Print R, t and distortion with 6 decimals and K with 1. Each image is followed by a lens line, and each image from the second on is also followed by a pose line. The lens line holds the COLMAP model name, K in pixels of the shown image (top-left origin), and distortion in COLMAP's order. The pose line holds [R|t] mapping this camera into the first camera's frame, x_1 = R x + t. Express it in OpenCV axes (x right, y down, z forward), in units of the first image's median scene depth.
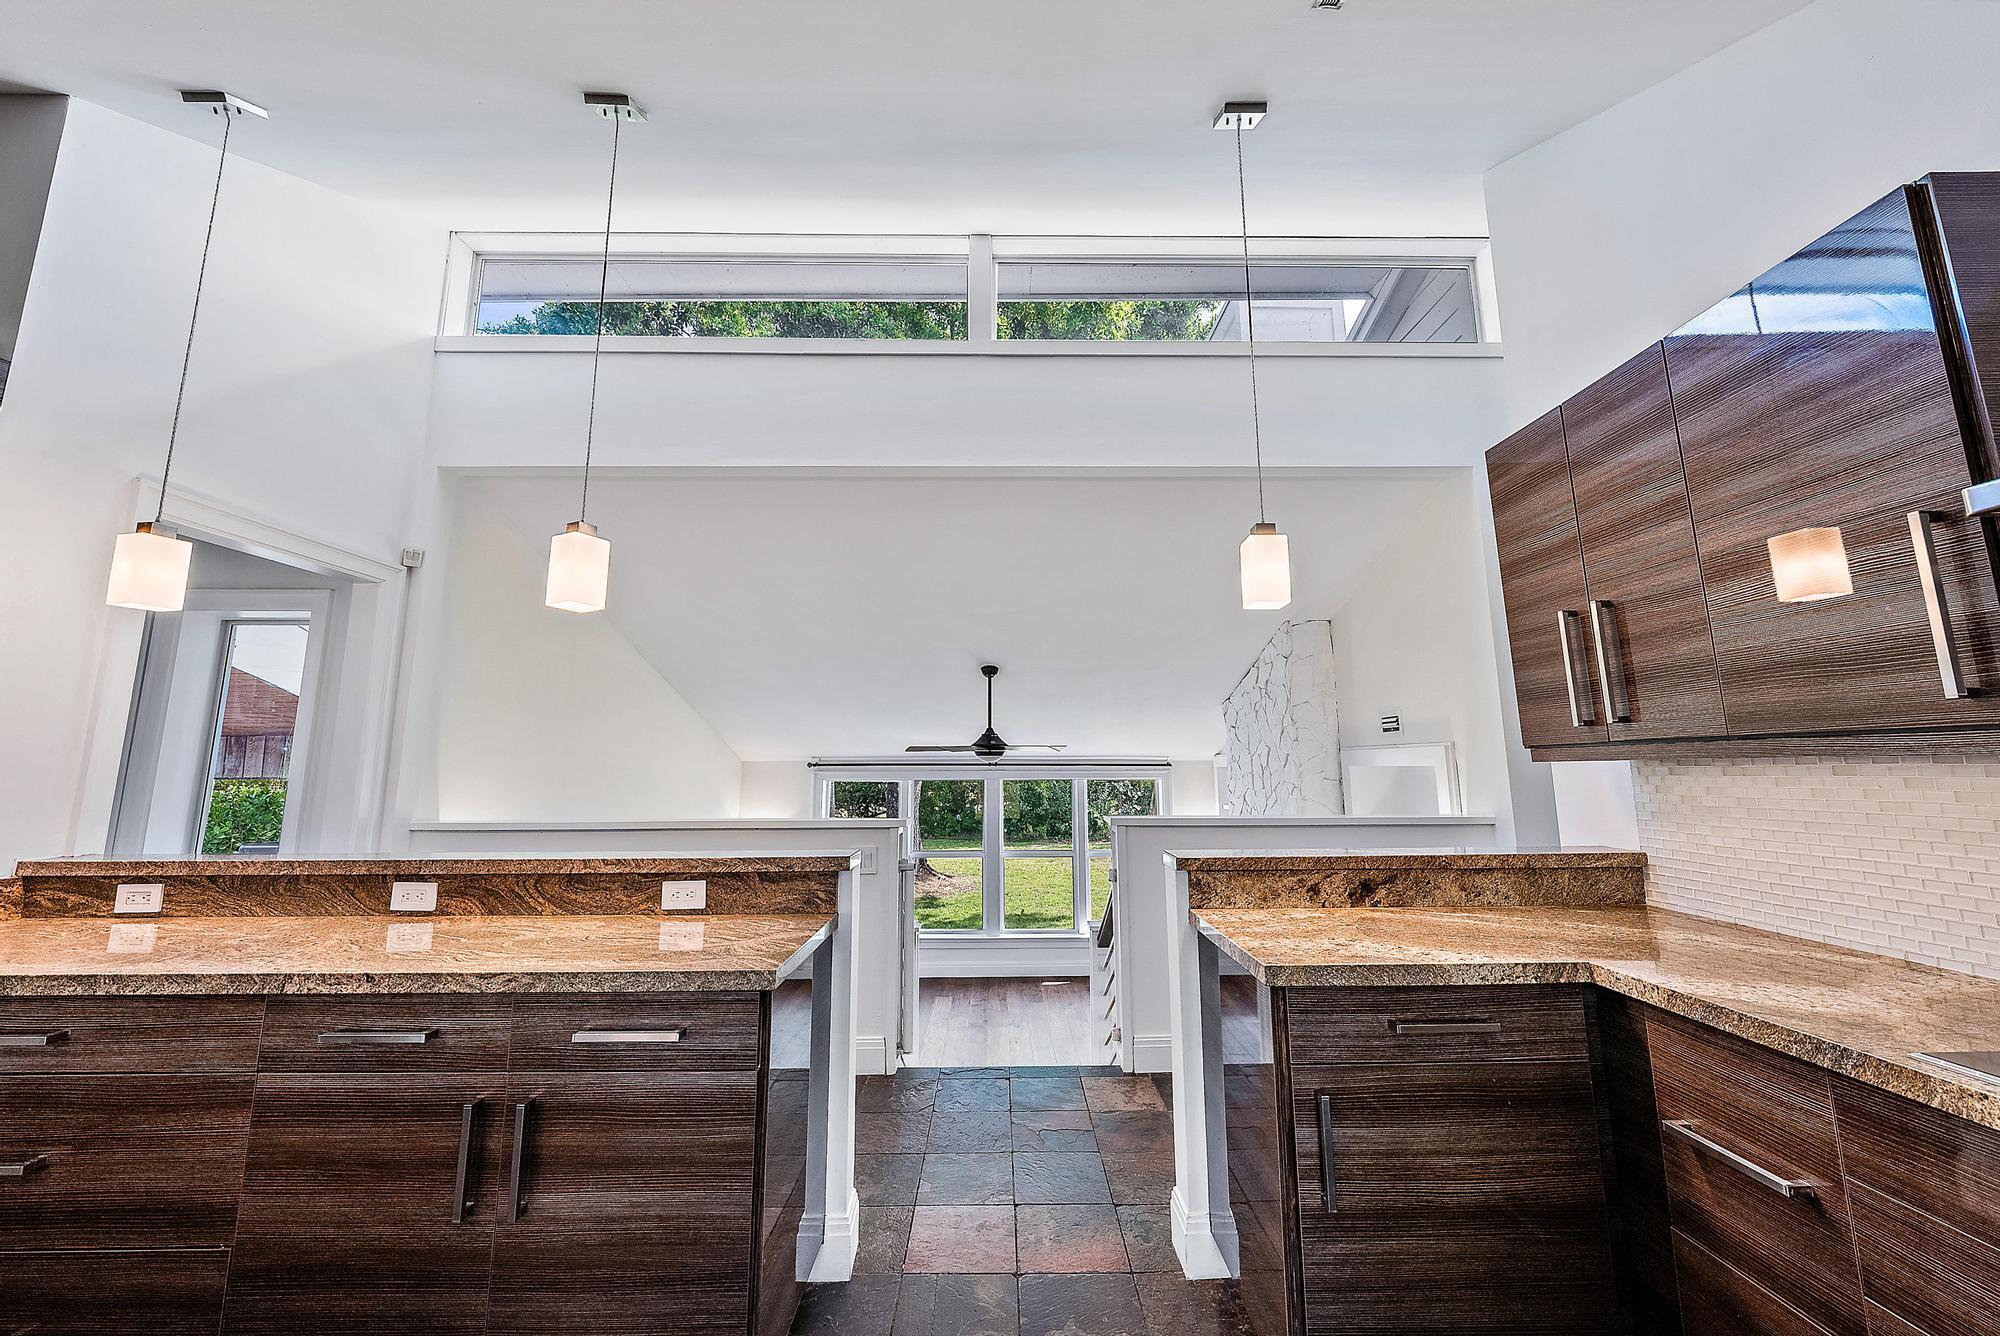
lens RADIAL K [[724.5, 0, 1012.8], [0, 724.5, 651.5], [0, 0, 1]] dist [-0.001707, -0.000231]
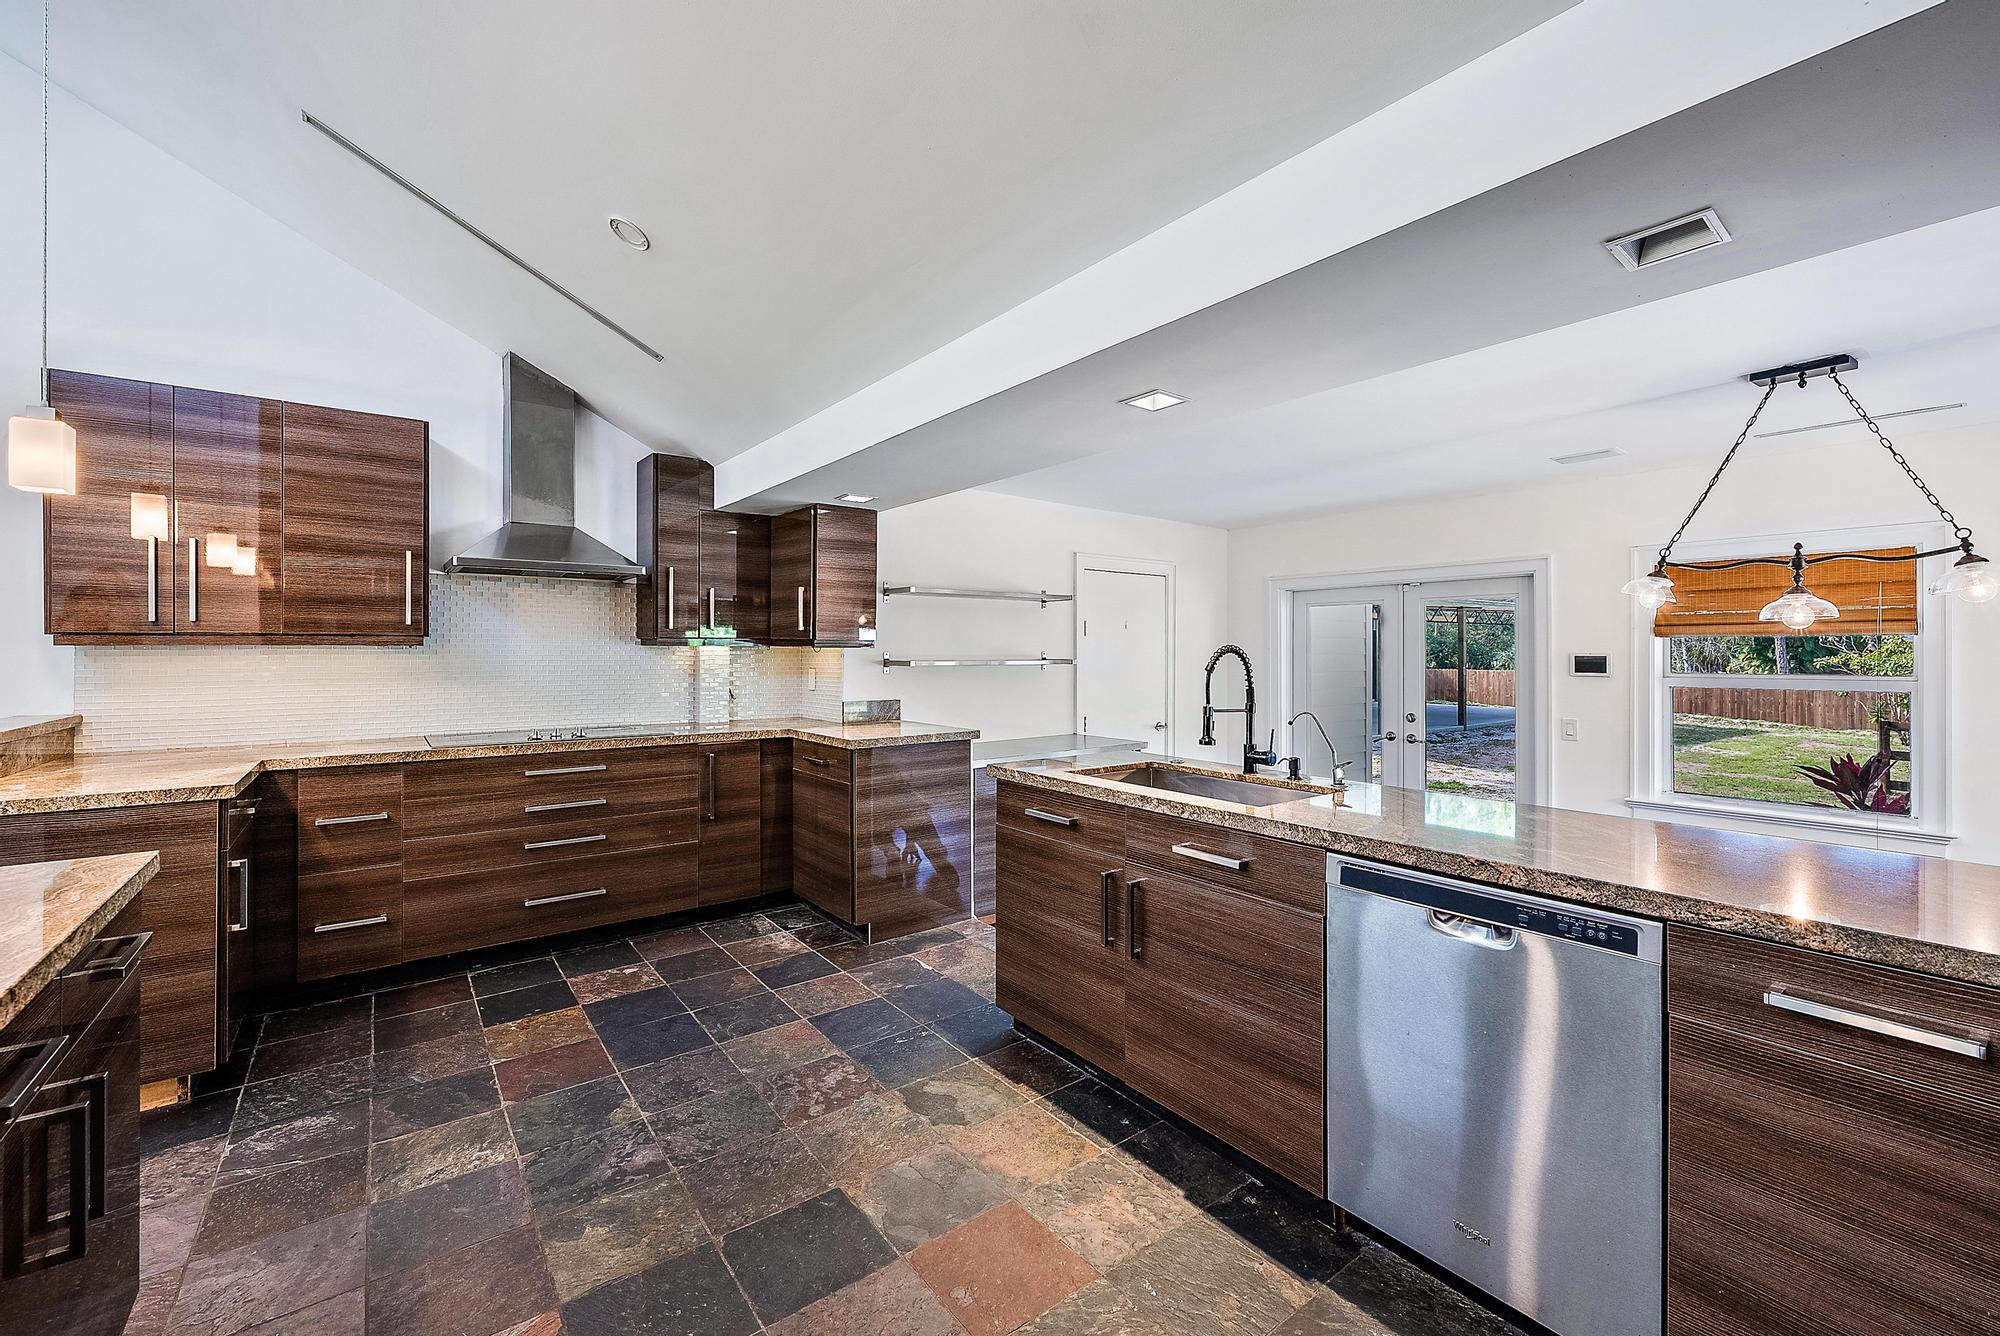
lens RADIAL K [[800.4, 0, 1002.1], [0, 800.4, 657.6], [0, 0, 1]] dist [0.001587, 0.000188]
pose [[-0.588982, -0.001134, 0.808145, -1.308686], [-0.121811, 0.988699, -0.087389, 0.098666], [-0.798913, -0.149912, -0.582464, 0.530378]]
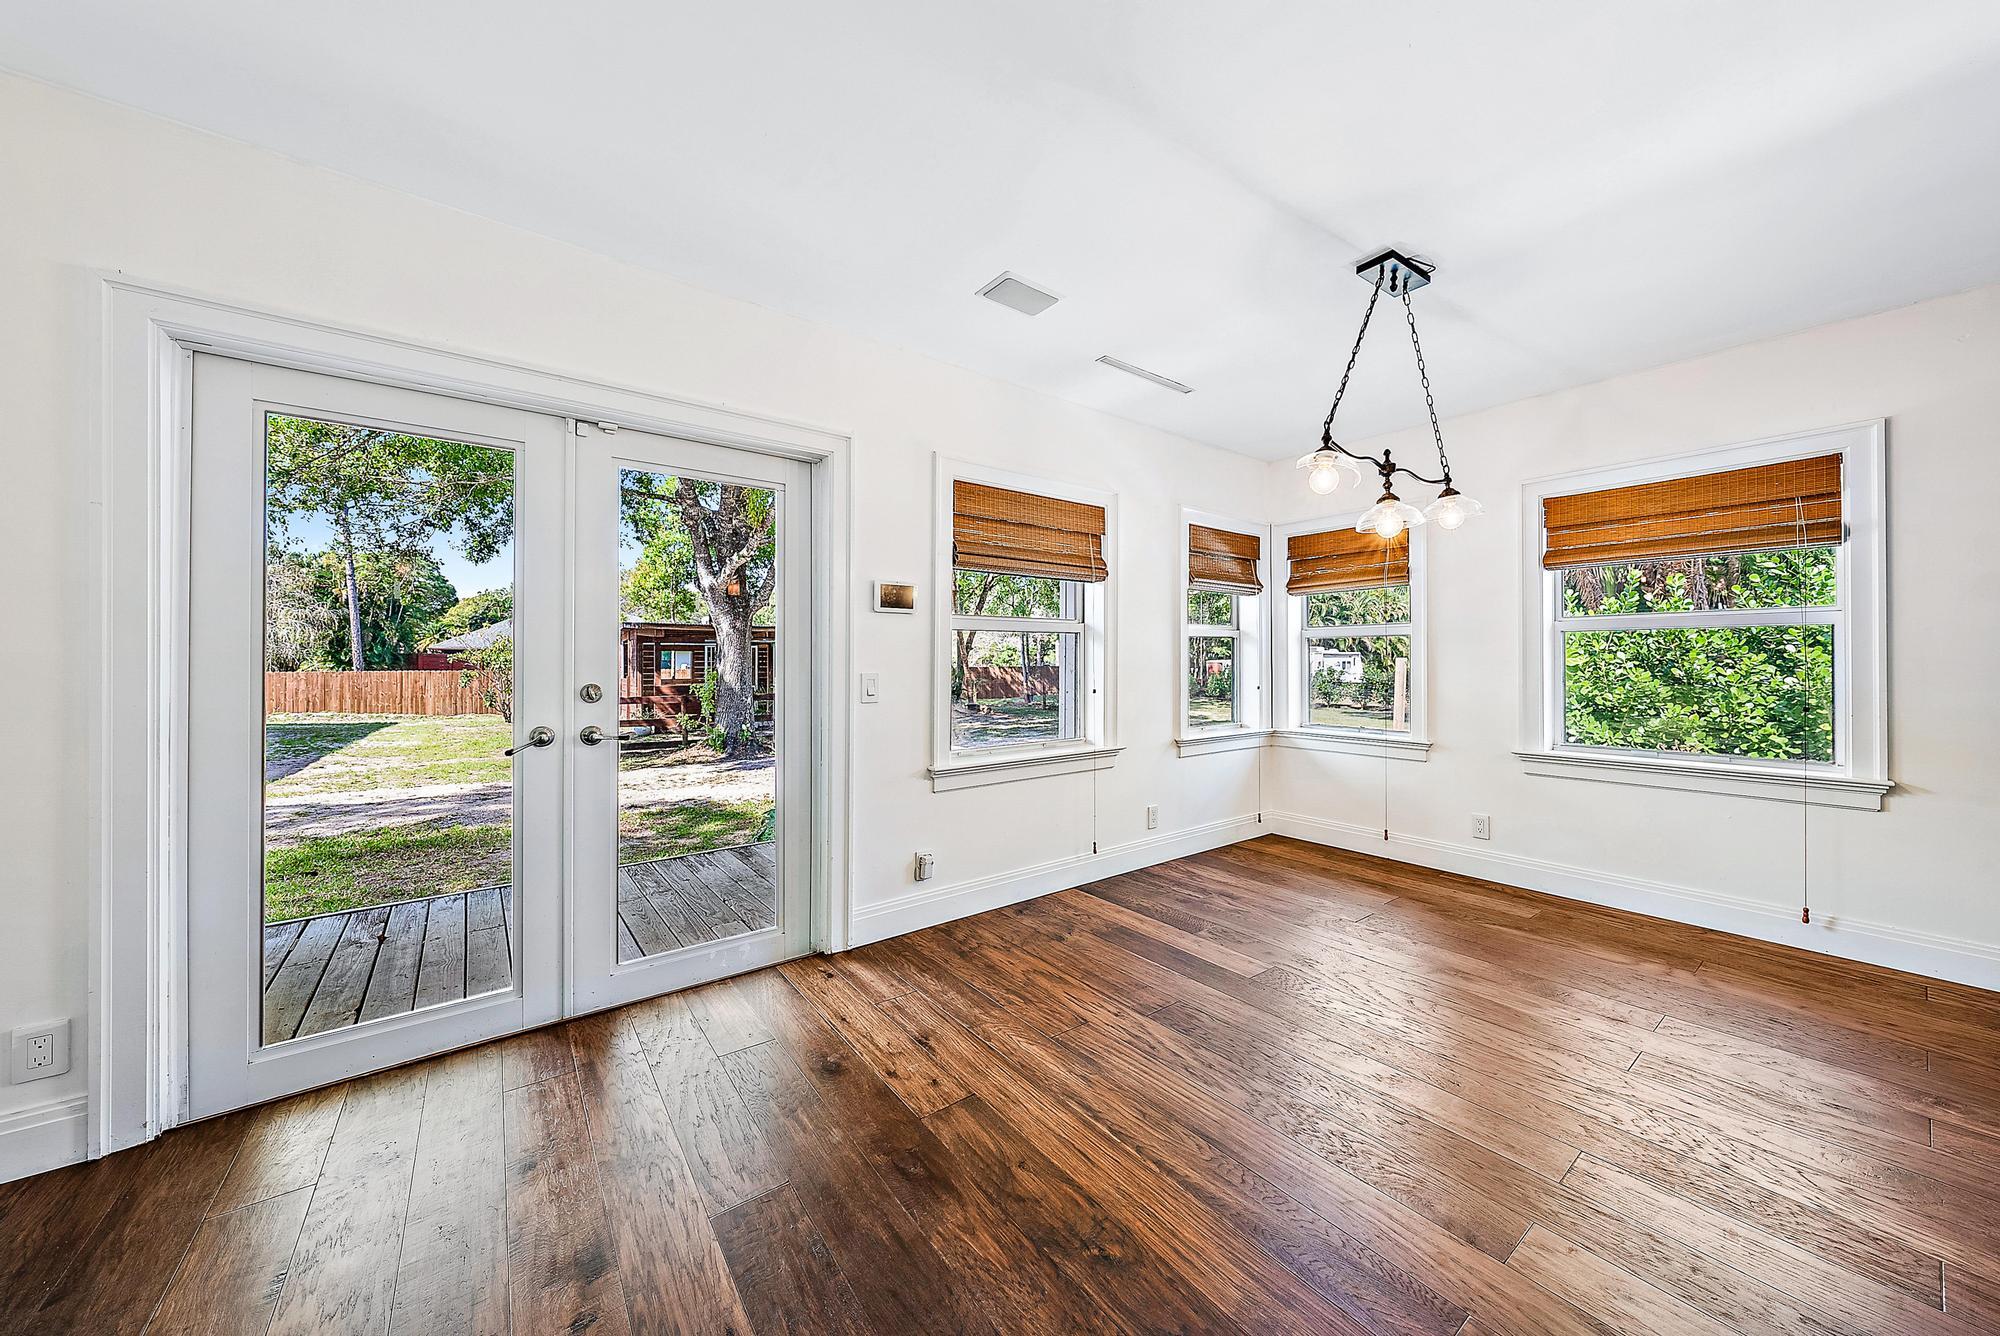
lens RADIAL K [[688.7, 0, 1007.5], [0, 688.7, 662.0], [0, 0, 1]] dist [0.000504, 0.000063]
pose [[-0.806236, 0.004501, -0.591577, 0.157648], [0.093215, 0.988446, -0.119519, 0.047232], [0.584204, -0.151505, -0.797341, -0.811805]]
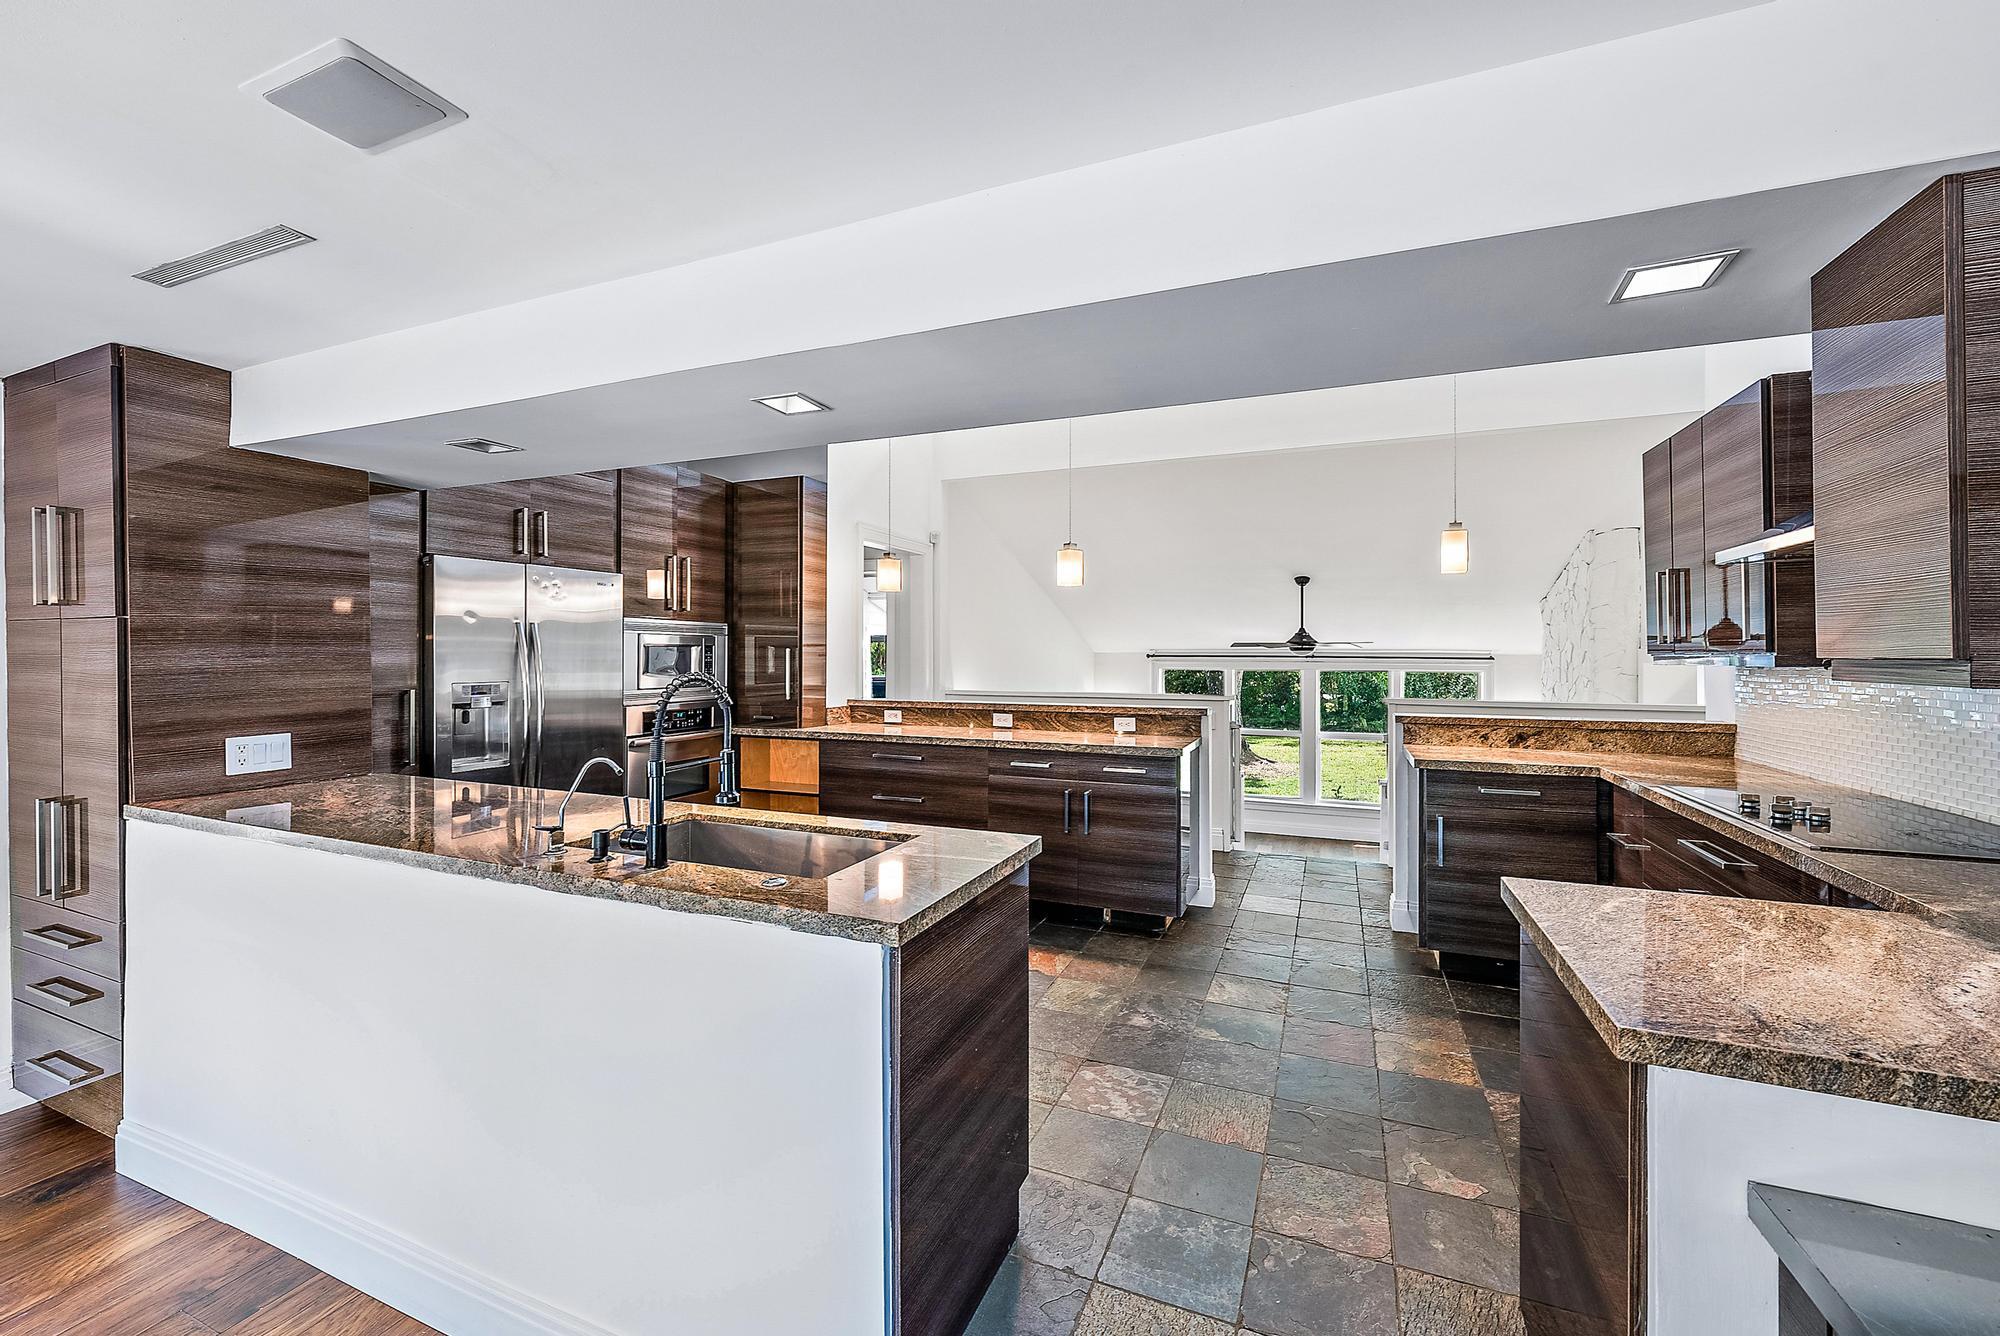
lens RADIAL K [[800.4, 0, 1010.6], [0, 800.4, 653.6], [0, 0, 1]] dist [0.001587, 0.000188]
pose [[0.918851, 0.006472, -0.394552, 0.133411], [0.055554, 0.987786, 0.145579, -0.200525], [0.390675, -0.155684, 0.907268, -1.111306]]
